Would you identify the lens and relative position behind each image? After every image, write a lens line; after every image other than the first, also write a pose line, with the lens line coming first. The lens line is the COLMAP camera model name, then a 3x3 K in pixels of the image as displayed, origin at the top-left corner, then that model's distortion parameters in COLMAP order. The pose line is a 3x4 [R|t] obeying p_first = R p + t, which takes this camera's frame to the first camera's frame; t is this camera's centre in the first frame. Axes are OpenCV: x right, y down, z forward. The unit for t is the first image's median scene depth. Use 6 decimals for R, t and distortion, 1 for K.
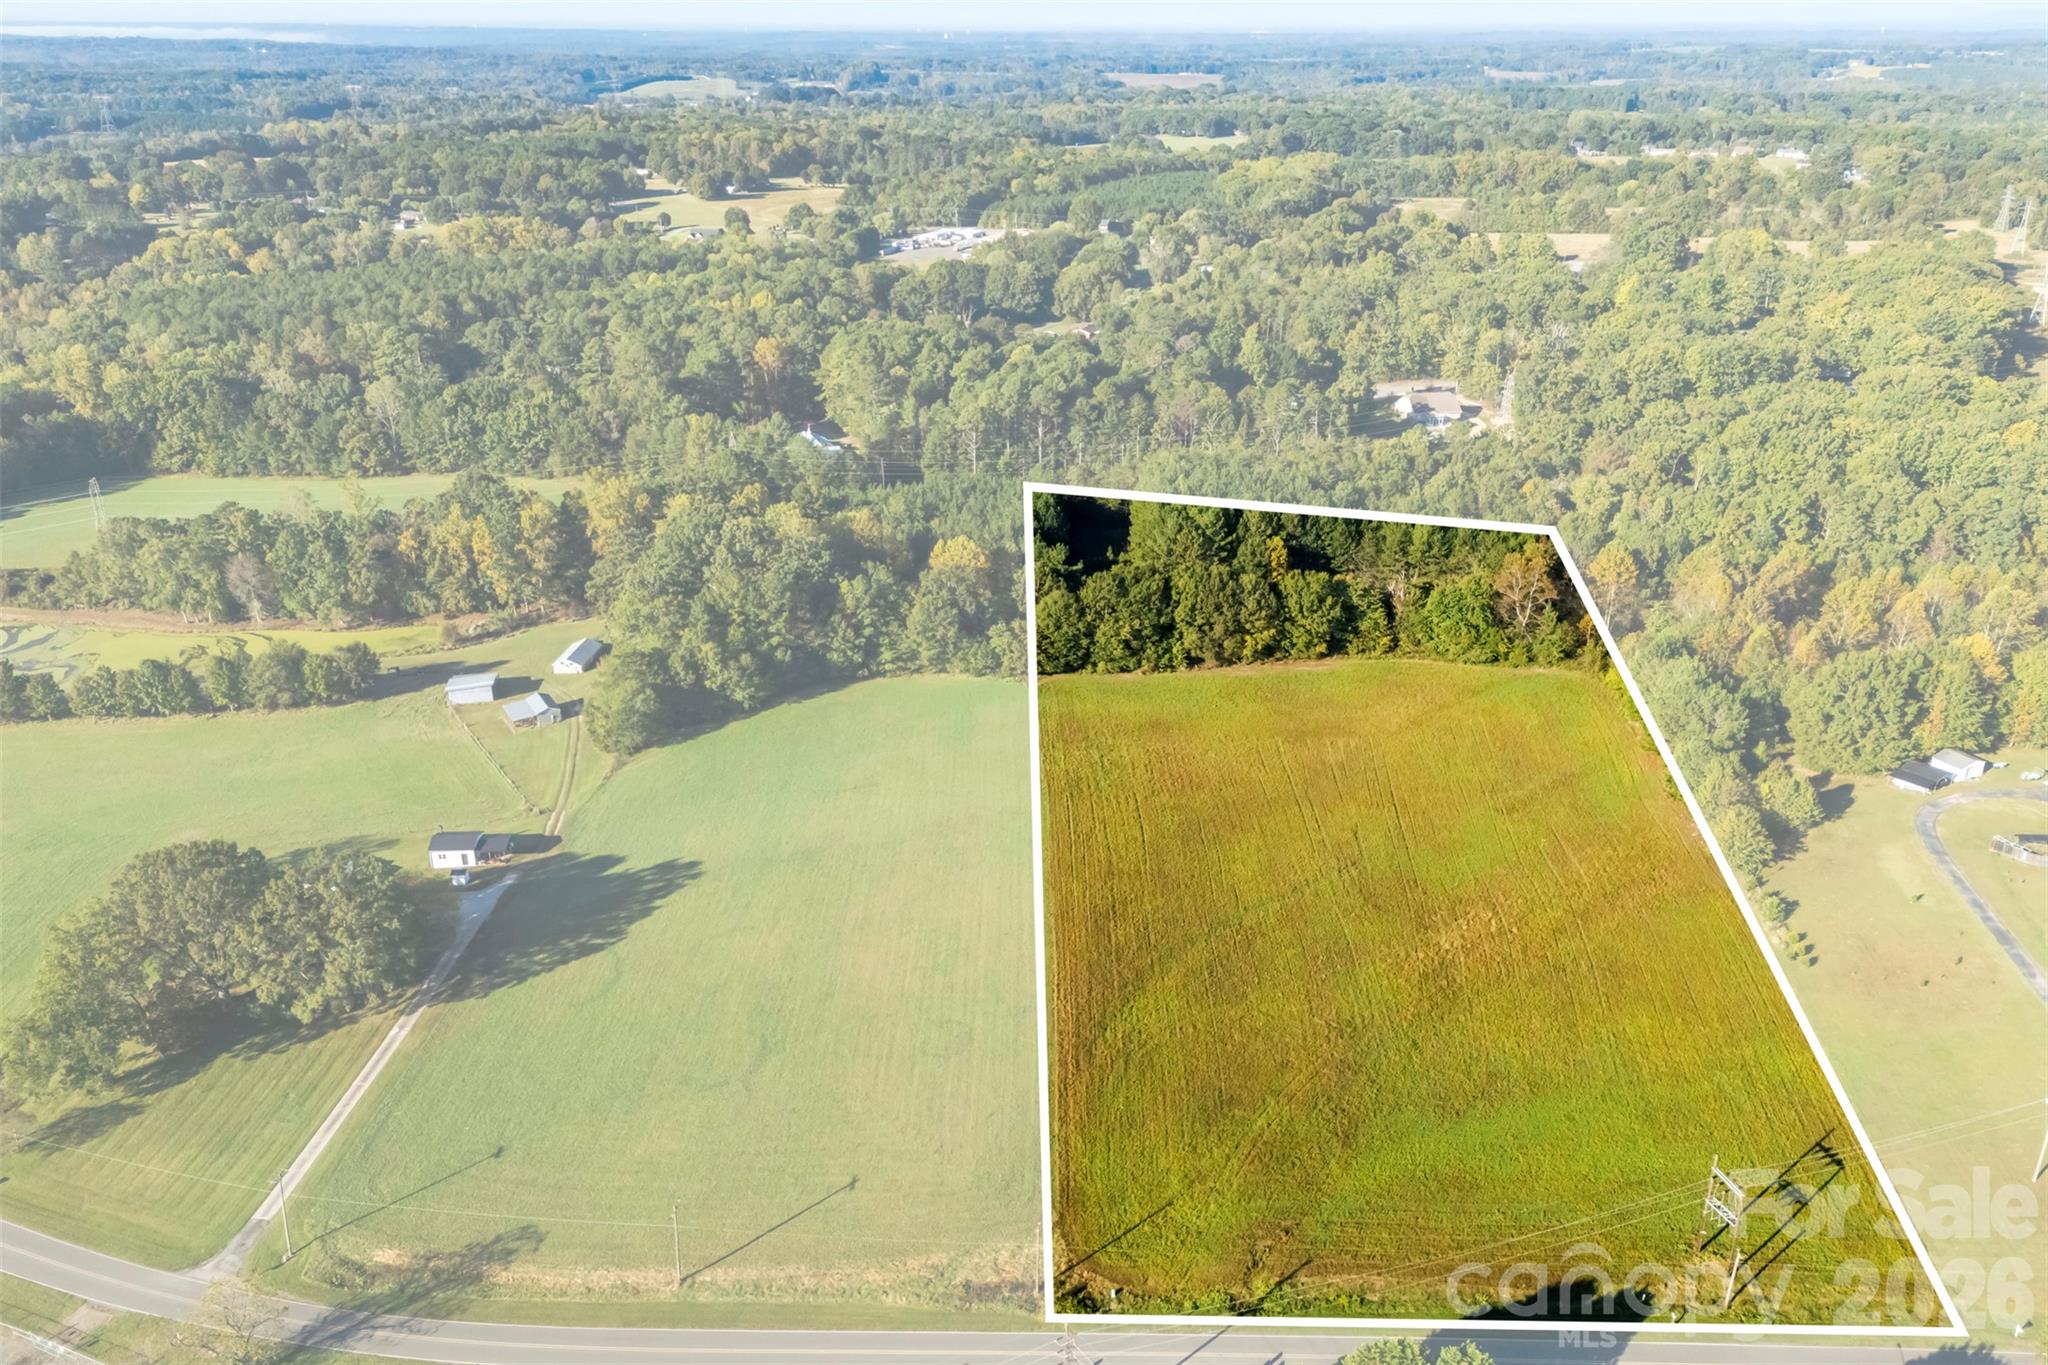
lens RADIAL K [[1495.7, 0, 1008.7], [0, 1495.7, 675.4], [0, 0, 1]] dist [0.097942, -0.112851]
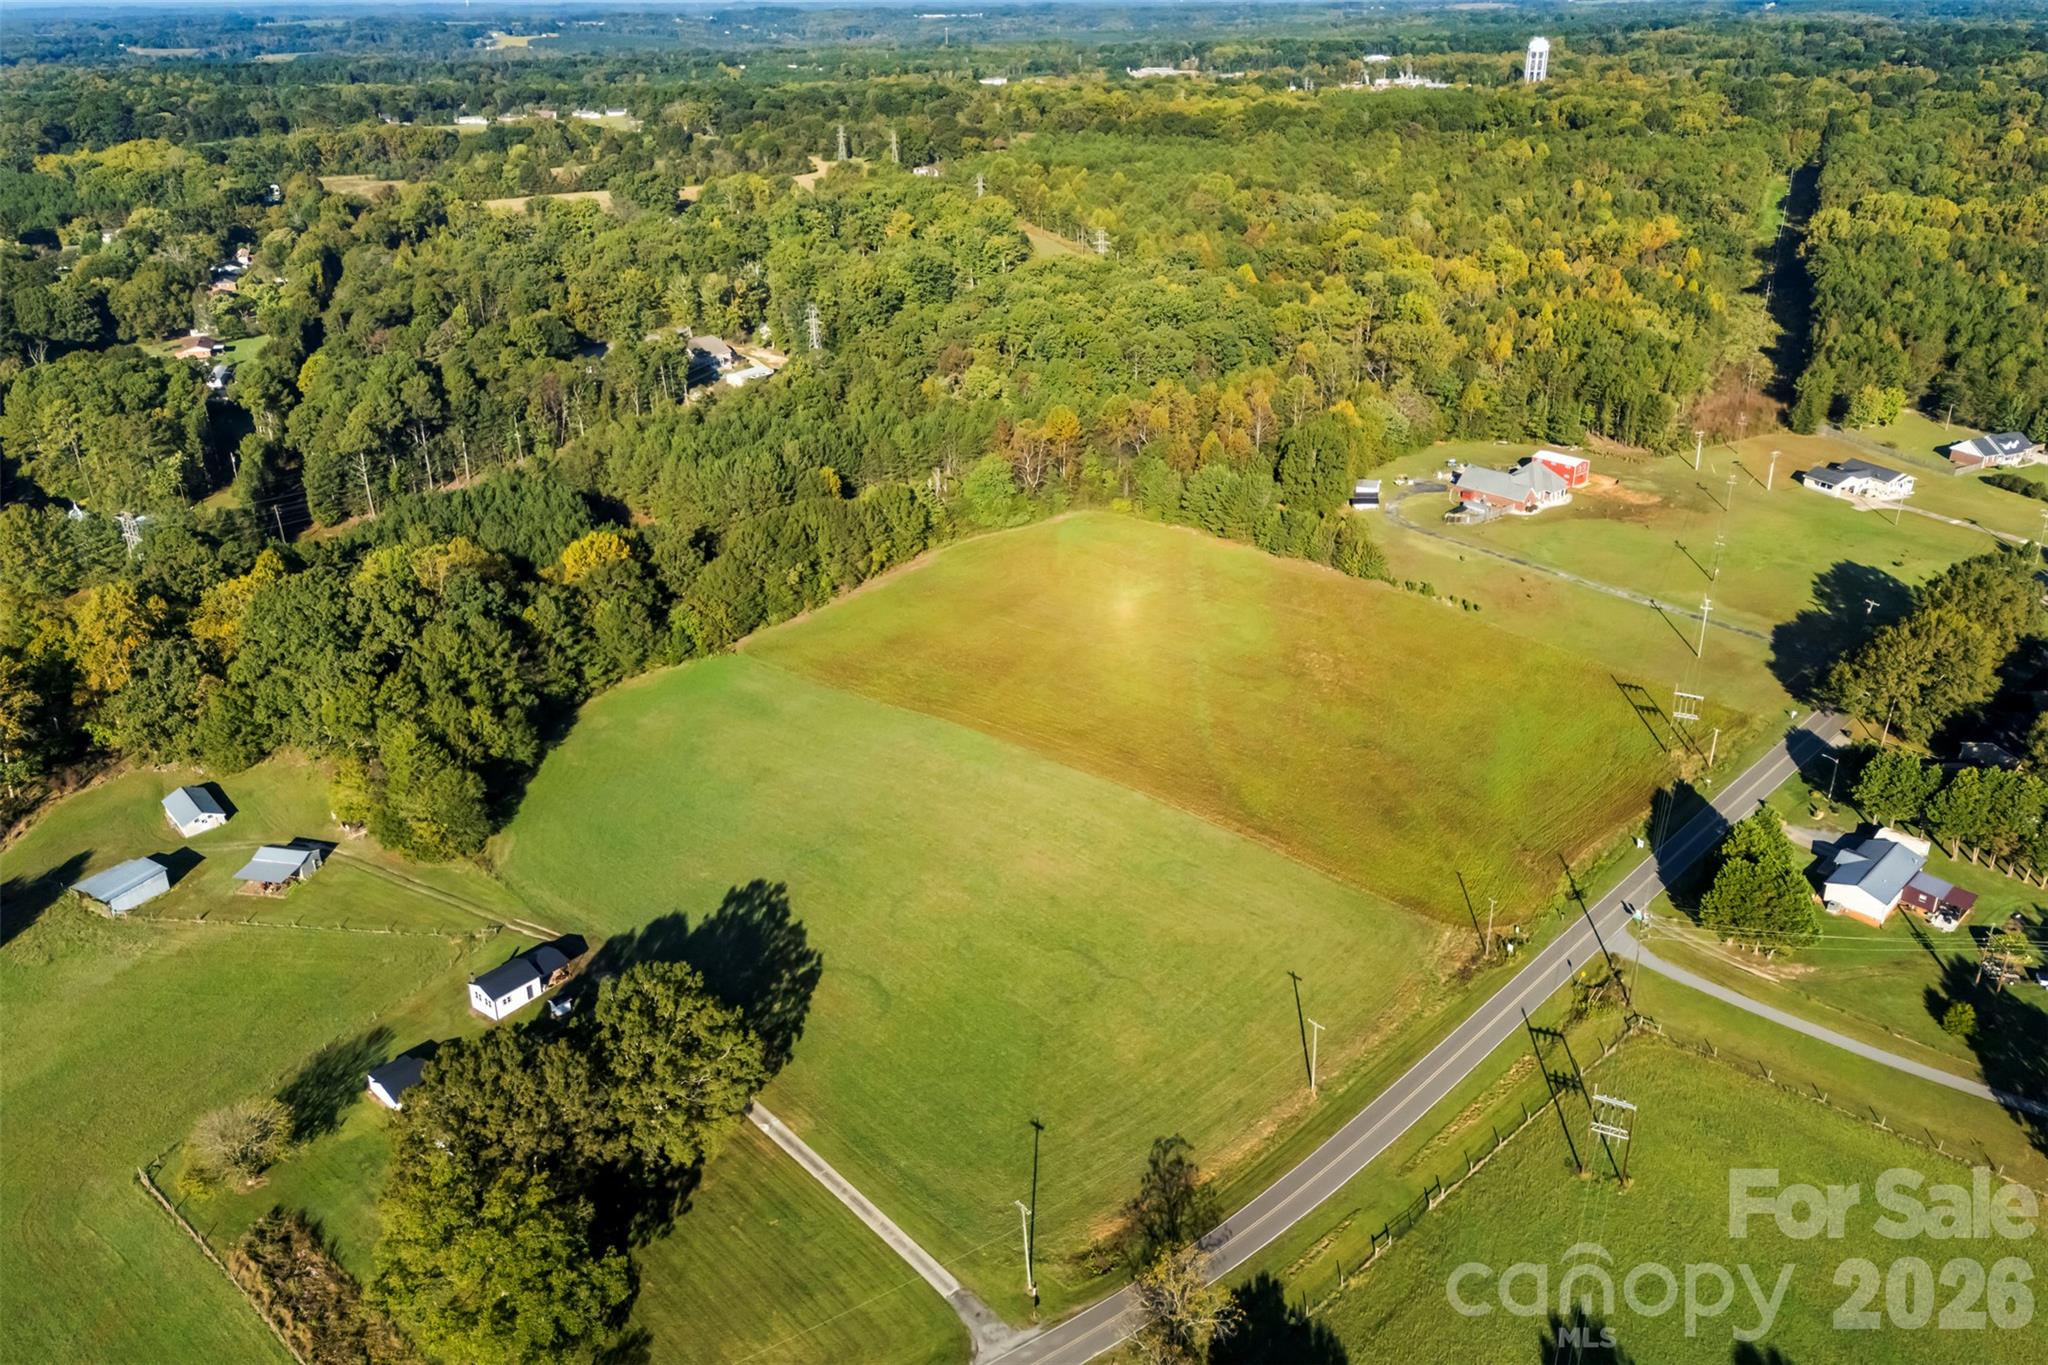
lens RADIAL K [[1495.7, 0, 1008.7], [0, 1495.7, 675.4], [0, 0, 1]] dist [0.097942, -0.112851]
pose [[0.679574, -0.312318, 0.663804, -0.522245], [0.303526, 0.943472, 0.133164, -0.057050], [-0.667870, 0.110987, 0.735956, 0.146170]]
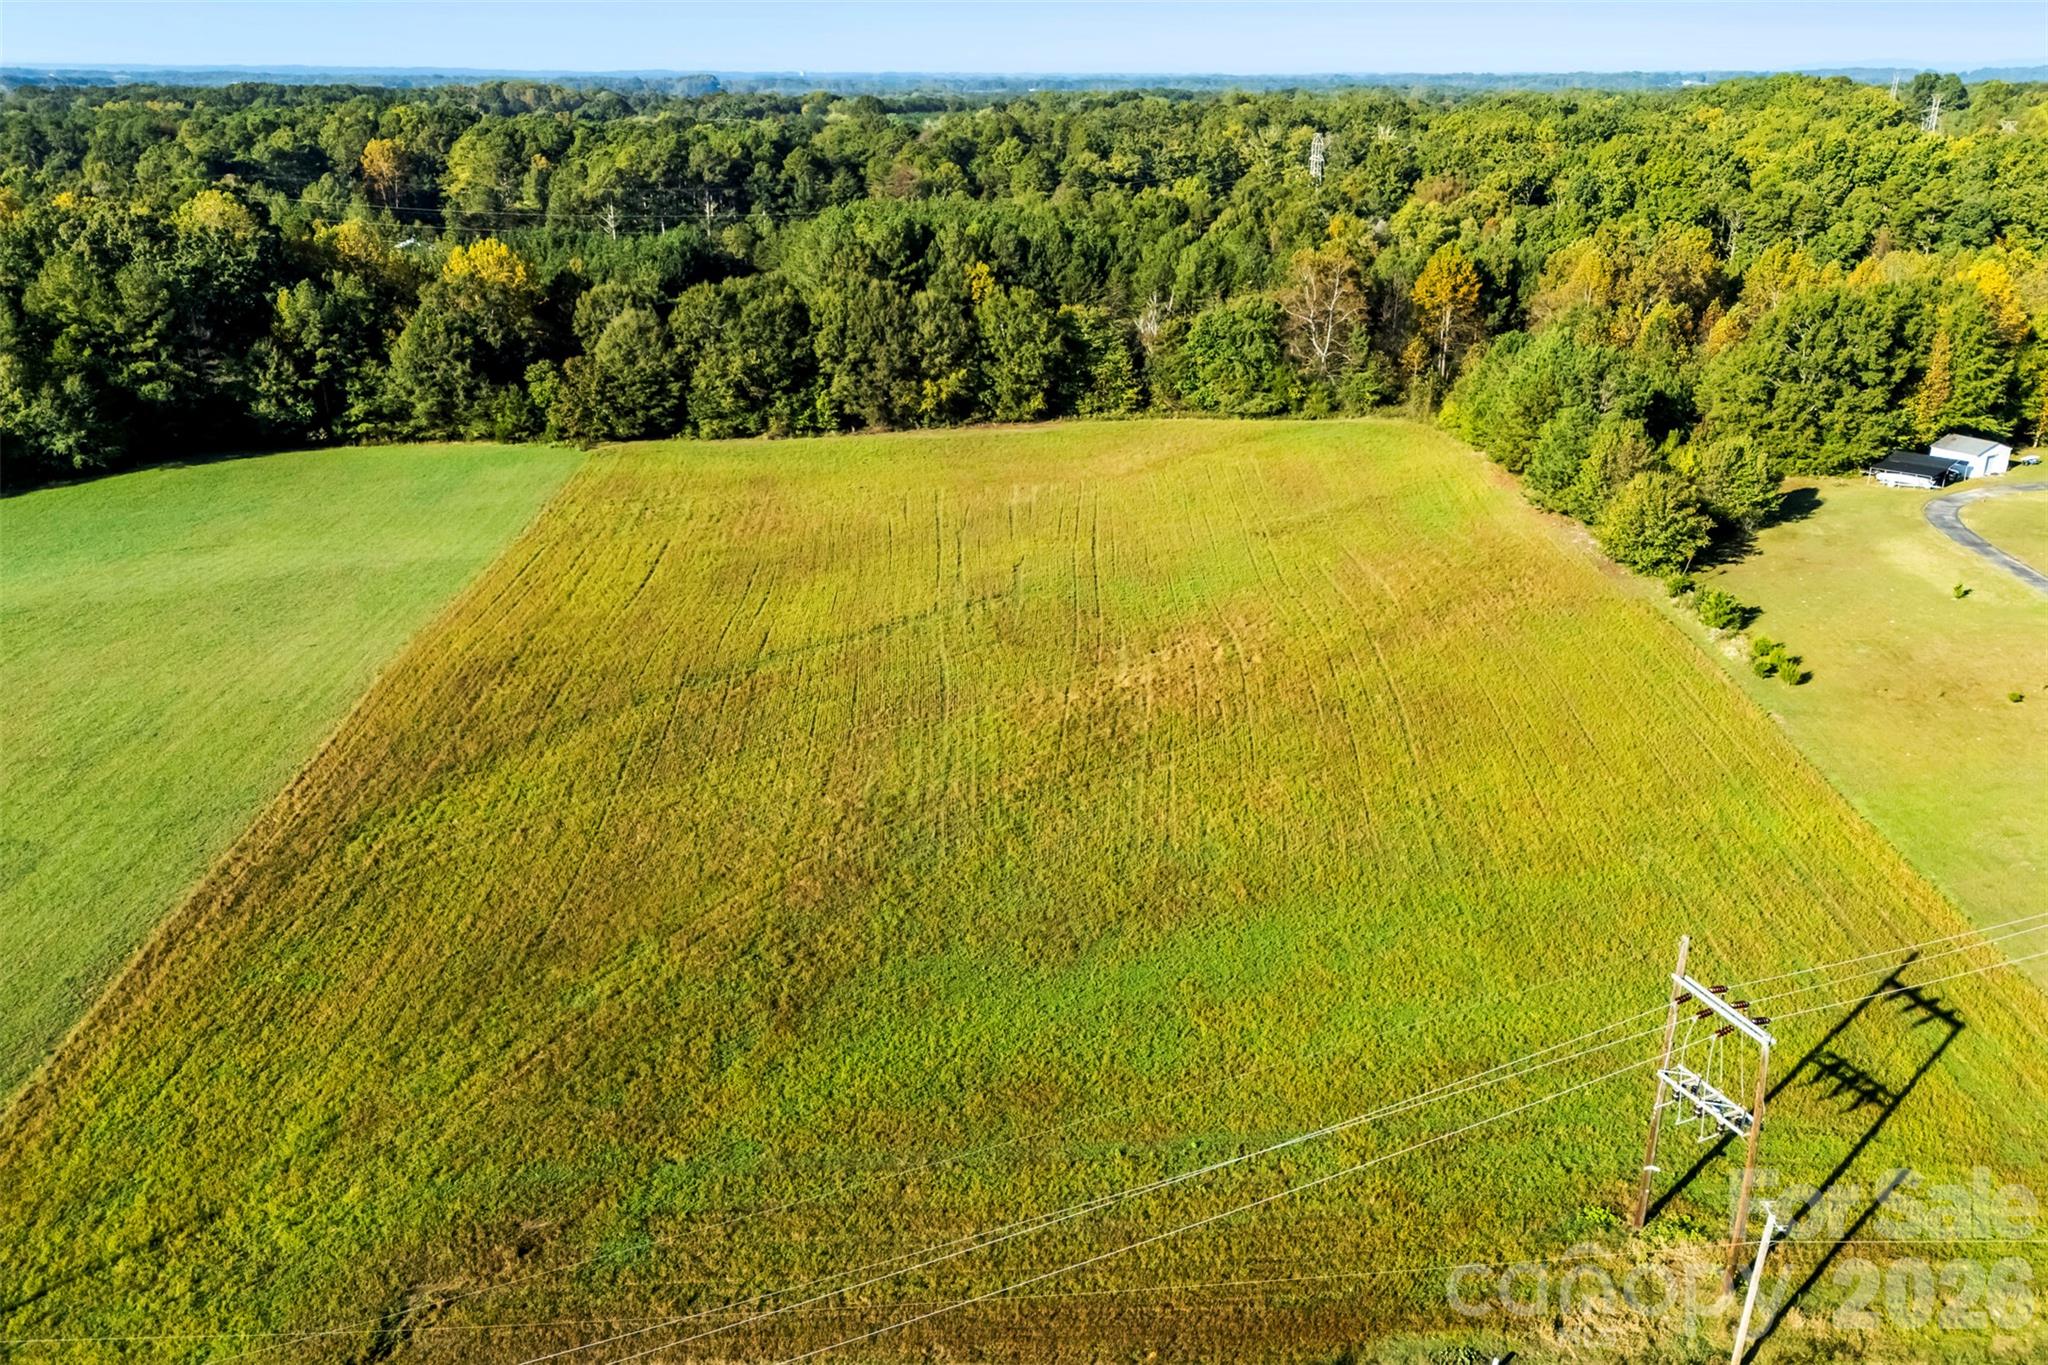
lens RADIAL K [[1502.6, 0, 1024.0], [0, 1502.6, 682.5], [0, 0, 1]] dist [0.124639, -0.154628]
pose [[0.995796, -0.027694, 0.087314, 0.140774], [0.030146, 0.999184, -0.026889, 0.128932], [-0.086499, 0.029408, 0.995818, 0.327473]]
